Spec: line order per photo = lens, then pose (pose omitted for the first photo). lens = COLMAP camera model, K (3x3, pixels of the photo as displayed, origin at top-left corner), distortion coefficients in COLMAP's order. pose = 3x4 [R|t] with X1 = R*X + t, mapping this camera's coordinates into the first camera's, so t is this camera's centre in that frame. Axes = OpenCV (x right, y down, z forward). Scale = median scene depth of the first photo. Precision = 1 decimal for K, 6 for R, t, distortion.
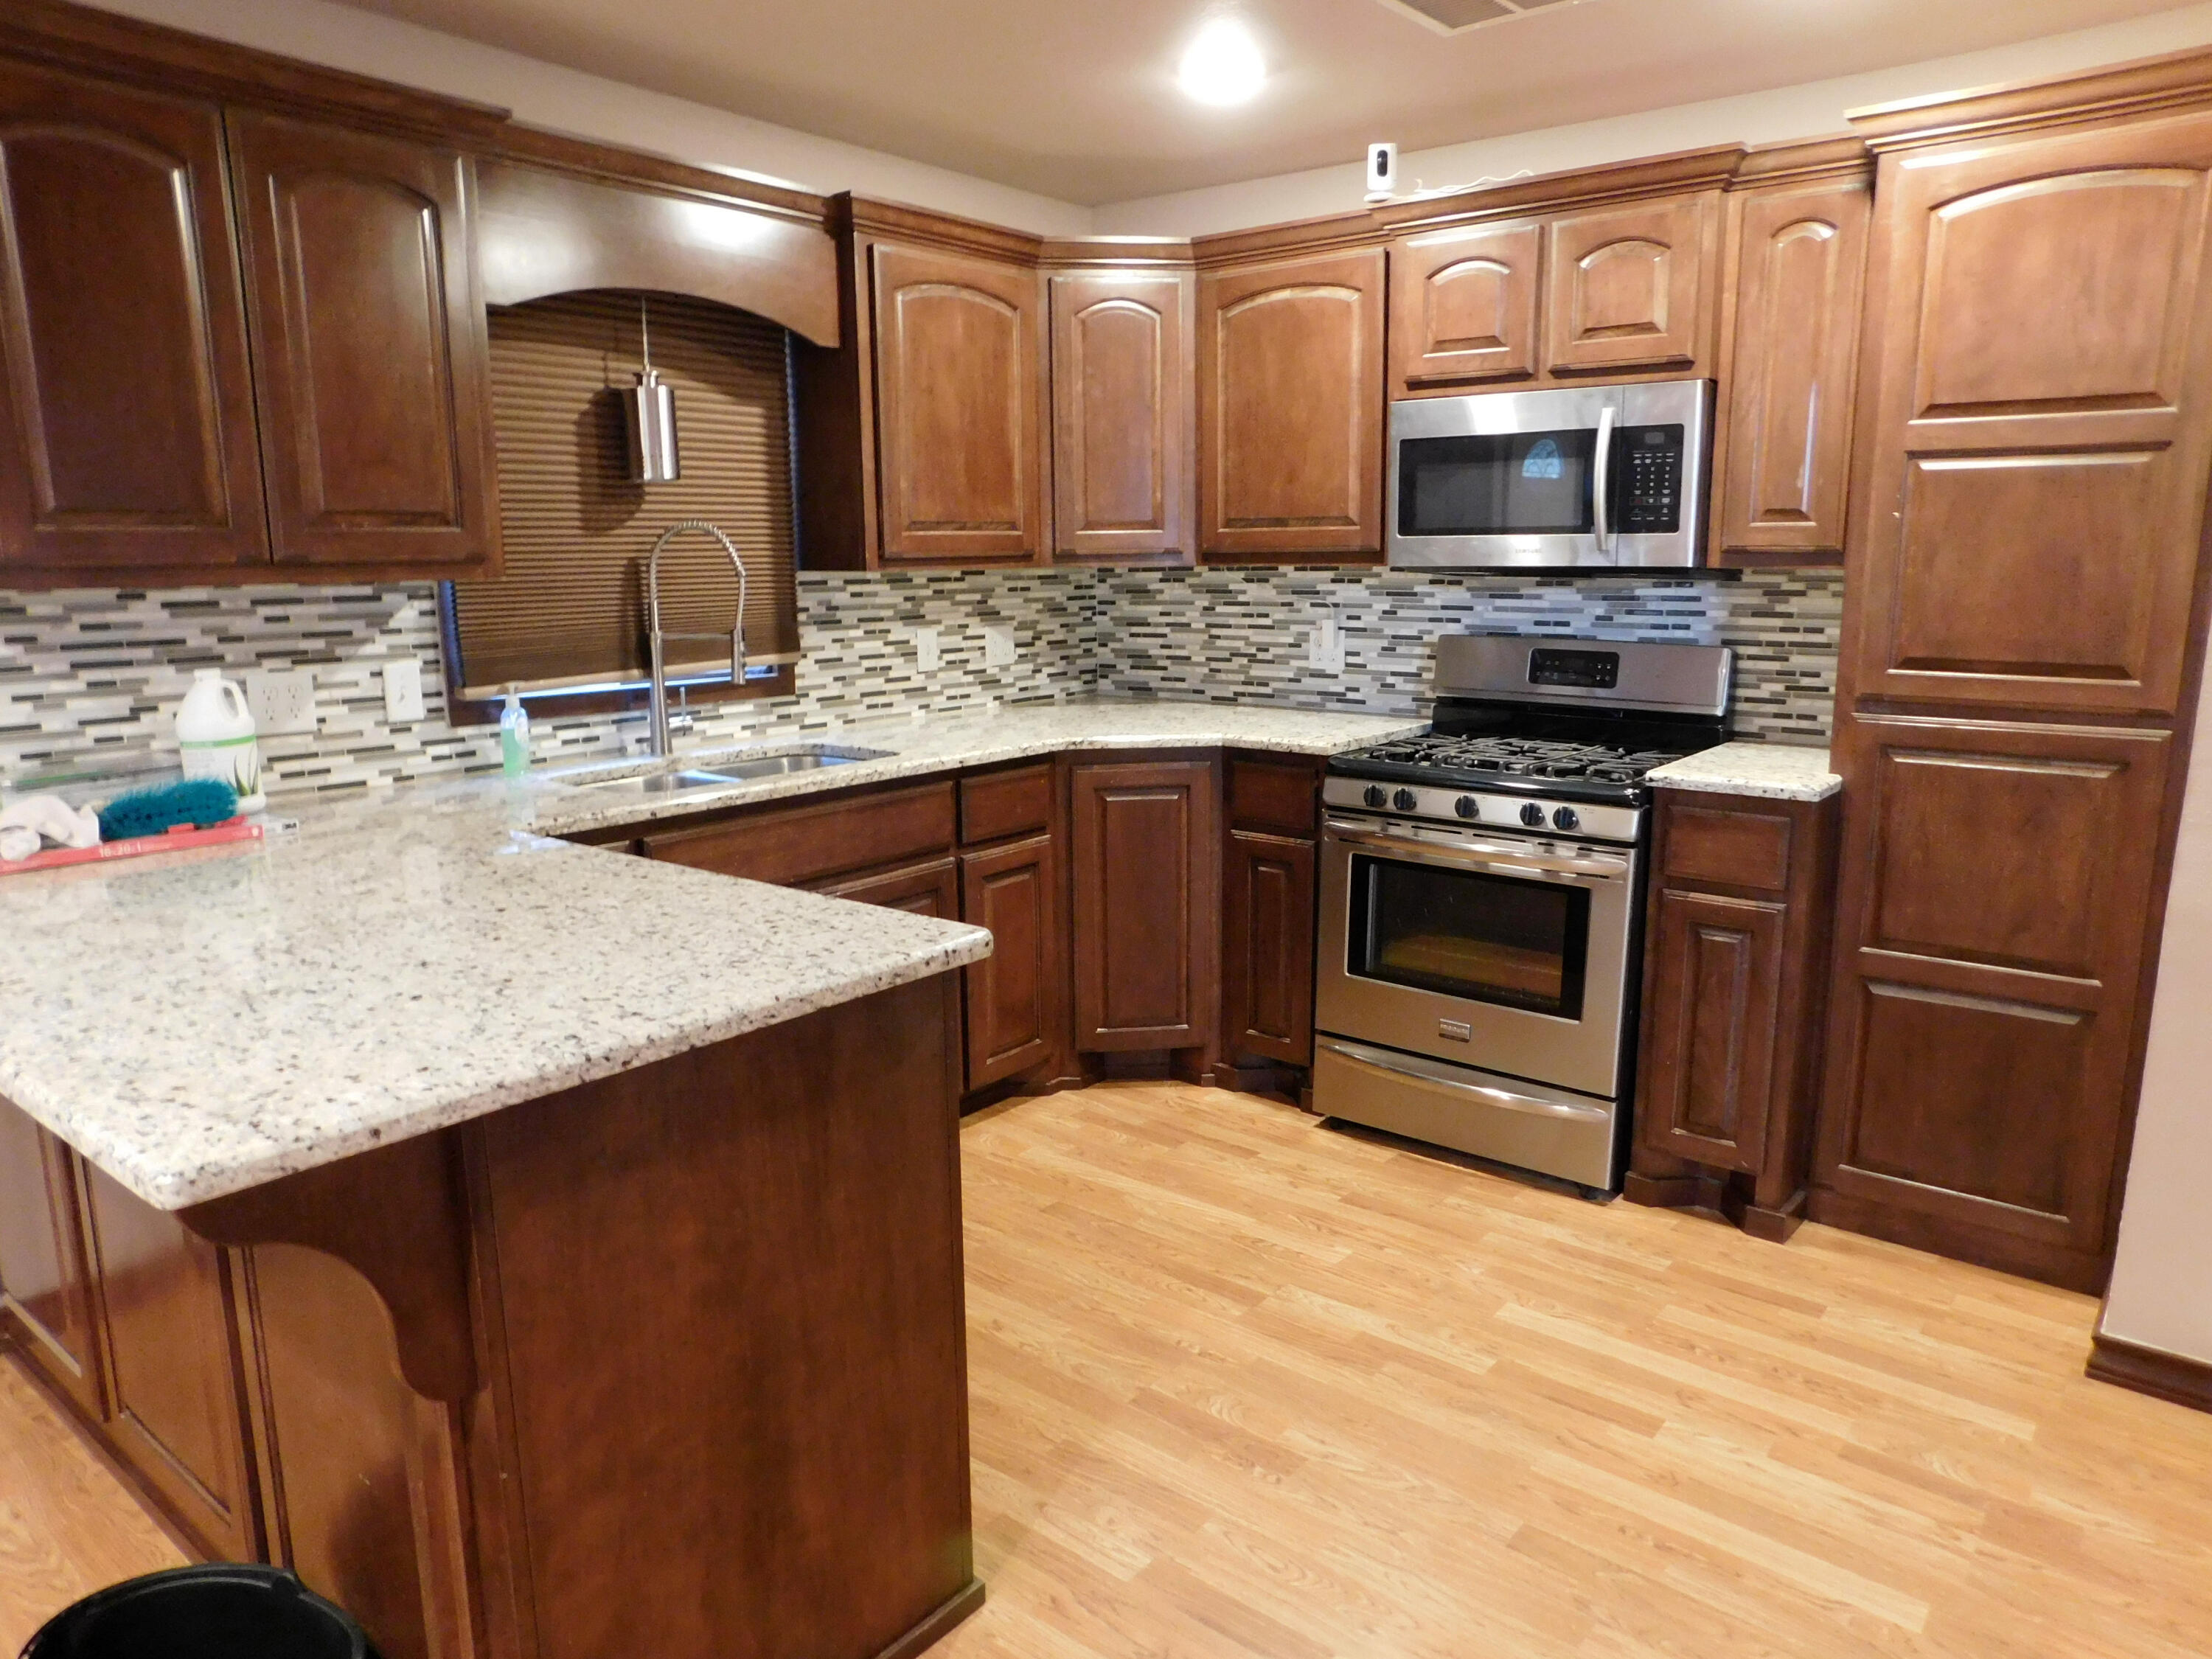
lens RADIAL K [[1448.4, 0, 1111.2], [0, 1448.4, 841.9], [0, 0, 1]] dist [-0.079009, 0.057486]
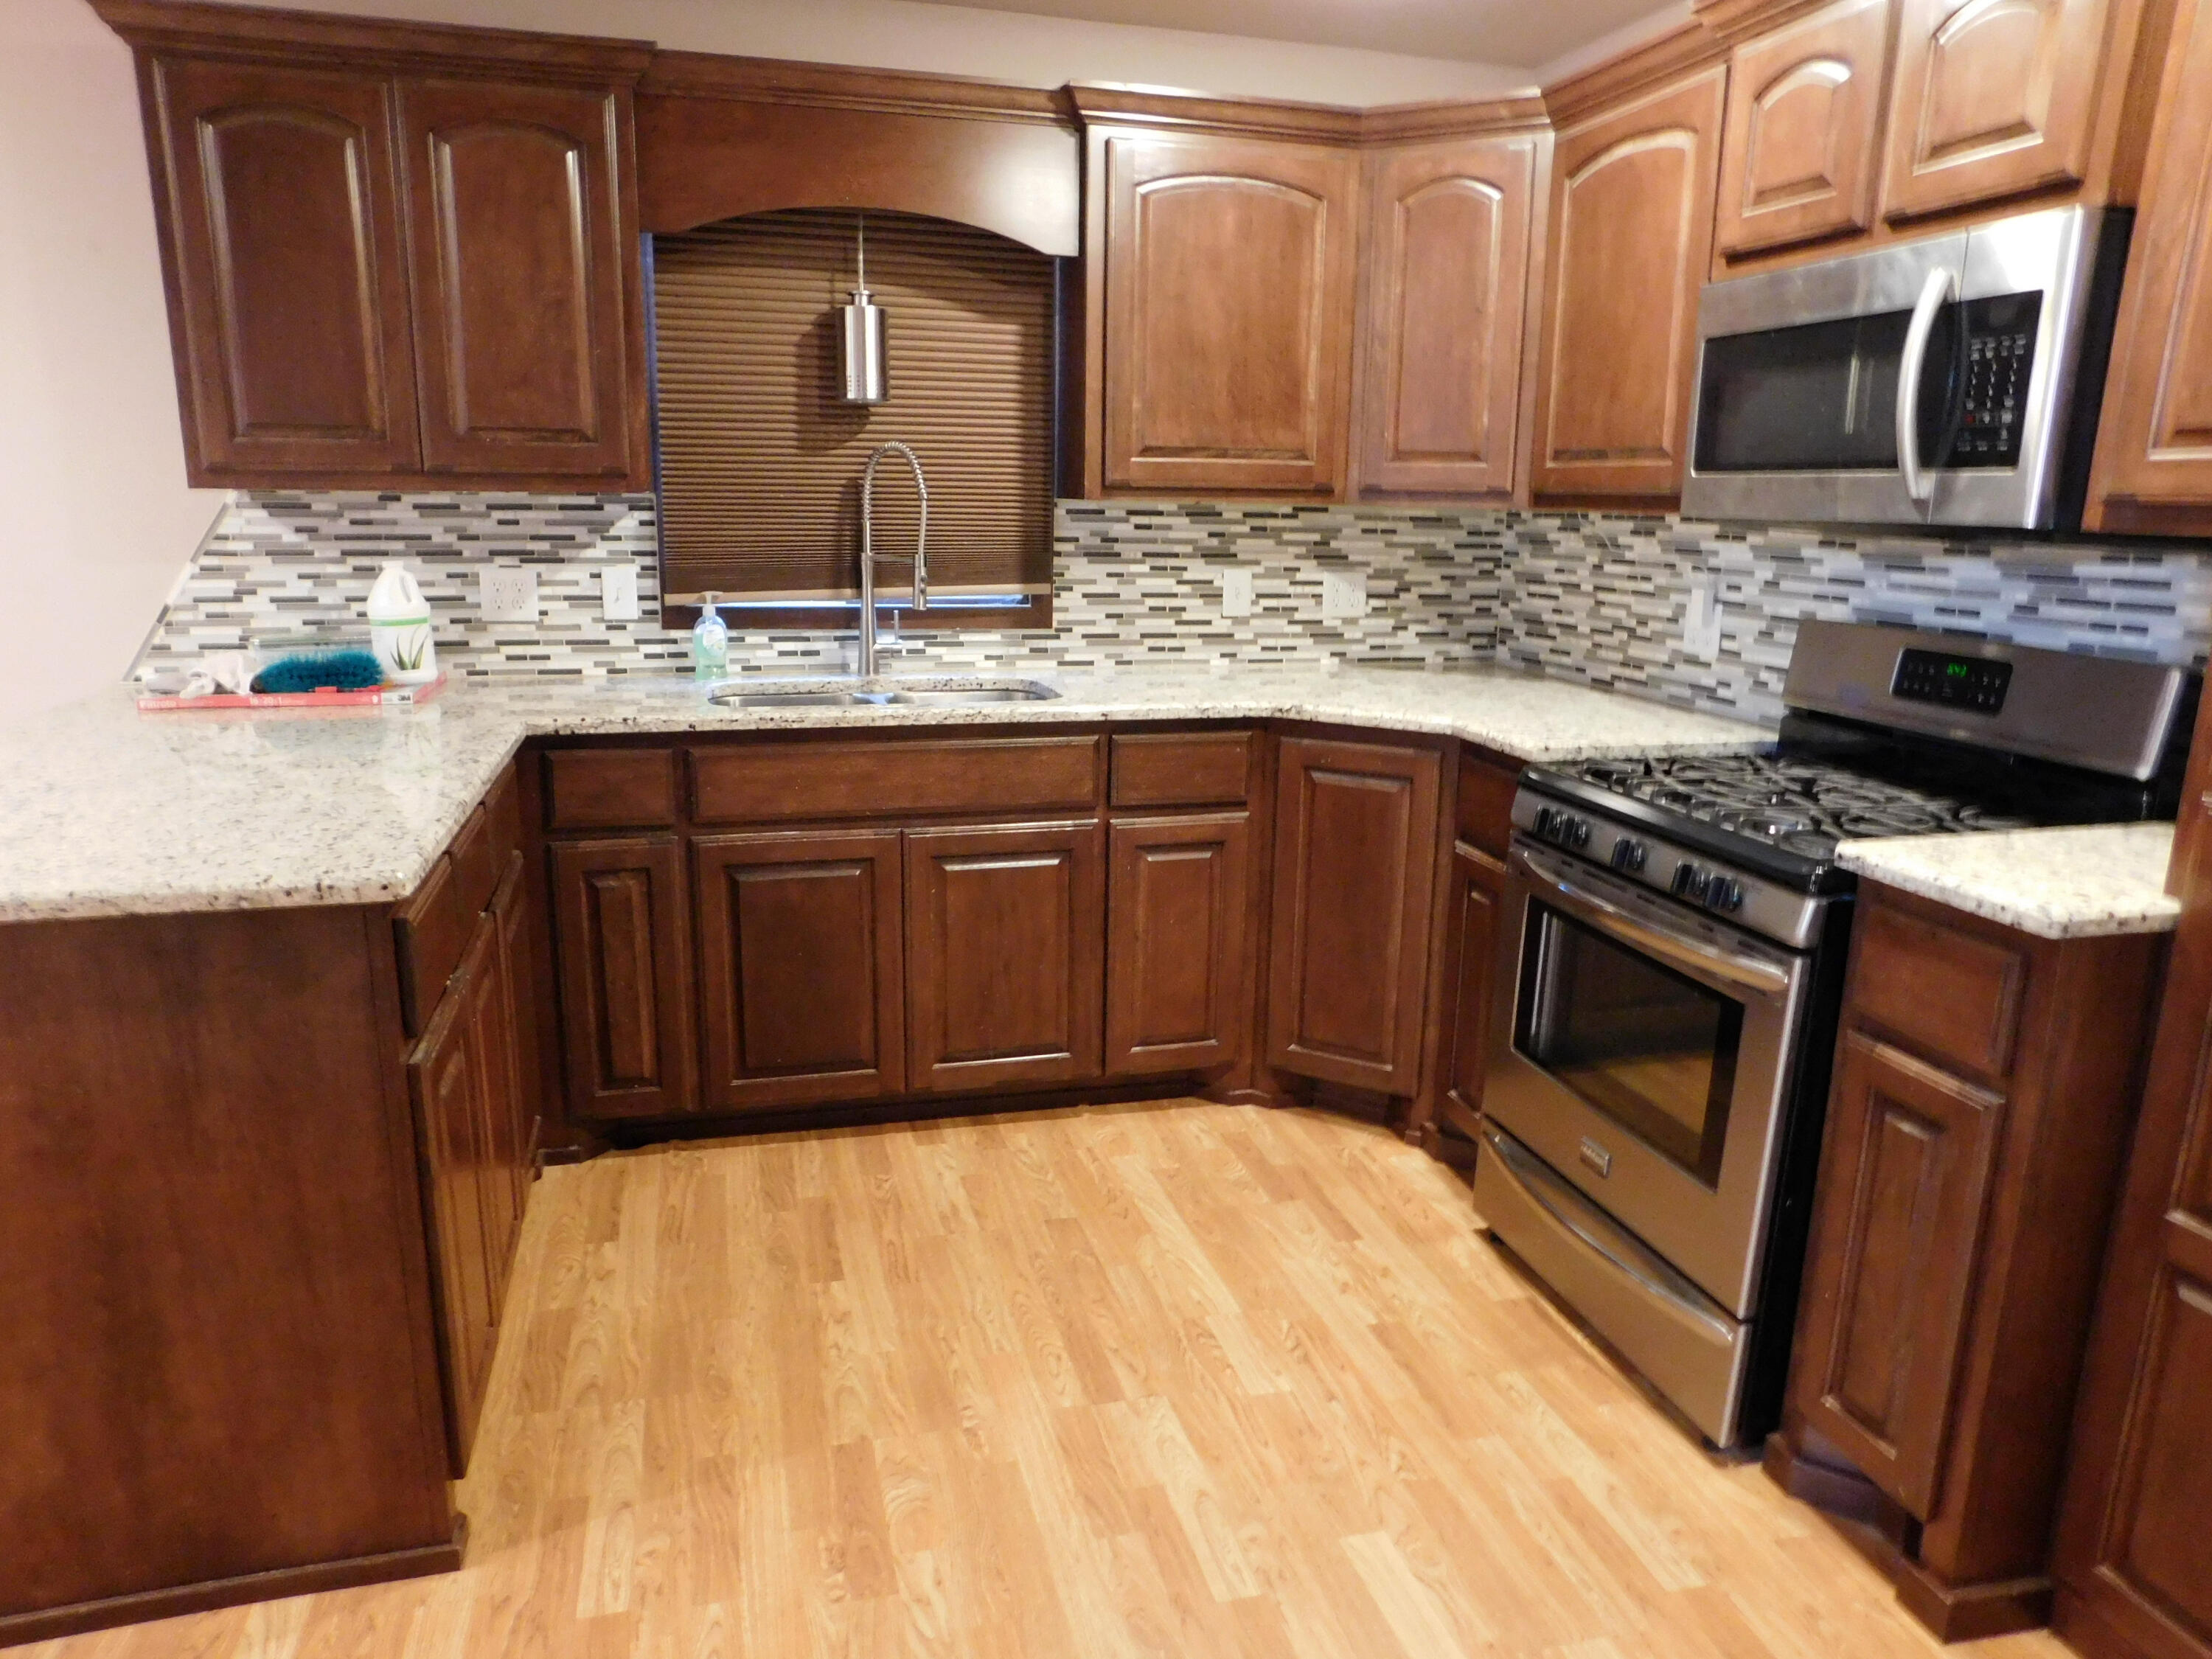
lens RADIAL K [[1448.4, 0, 1111.2], [0, 1448.4, 841.9], [0, 0, 1]] dist [-0.079009, 0.057486]
pose [[0.813387, 0.159261, -0.559498, 0.422697], [-0.138299, 0.987159, 0.079939, -0.050694], [0.565044, 0.012357, 0.824968, 0.266903]]
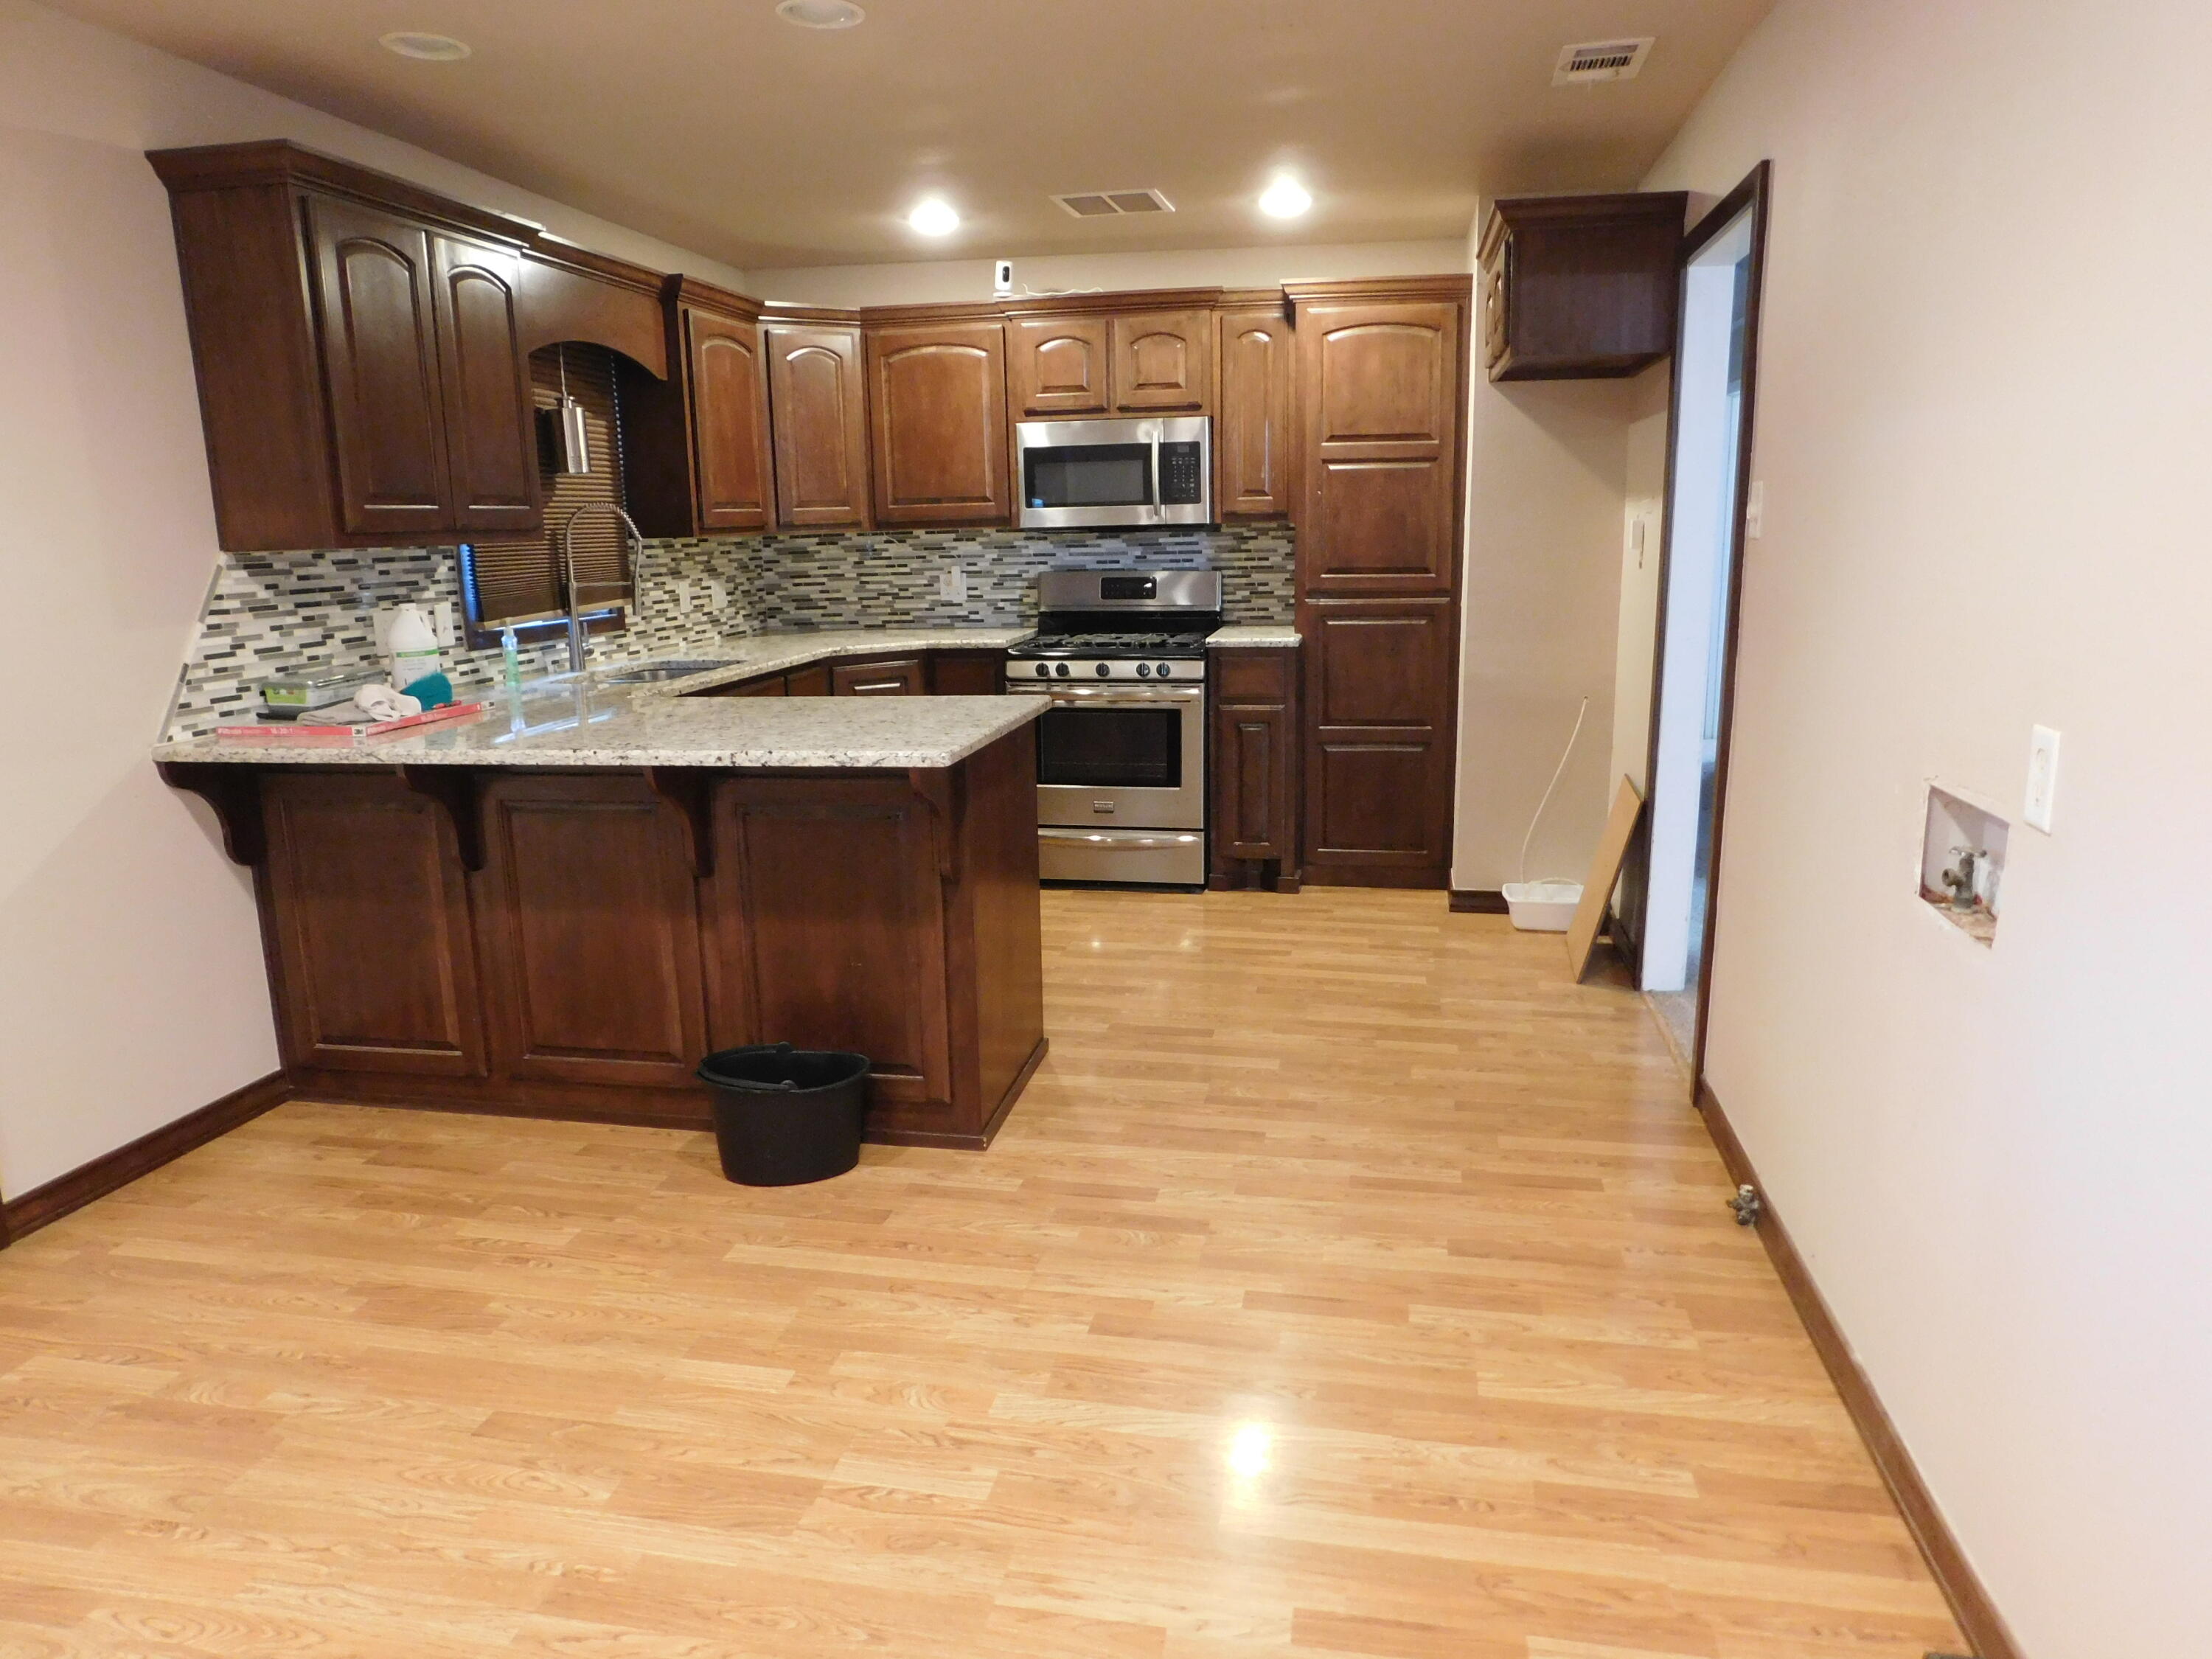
lens RADIAL K [[1448.4, 0, 1111.2], [0, 1448.4, 841.9], [0, 0, 1]] dist [-0.079009, 0.057486]
pose [[0.880467, -0.112514, 0.460563, -0.528597], [0.106113, 0.993555, 0.039864, 0.106558], [-0.462080, 0.013773, 0.886731, -0.480204]]
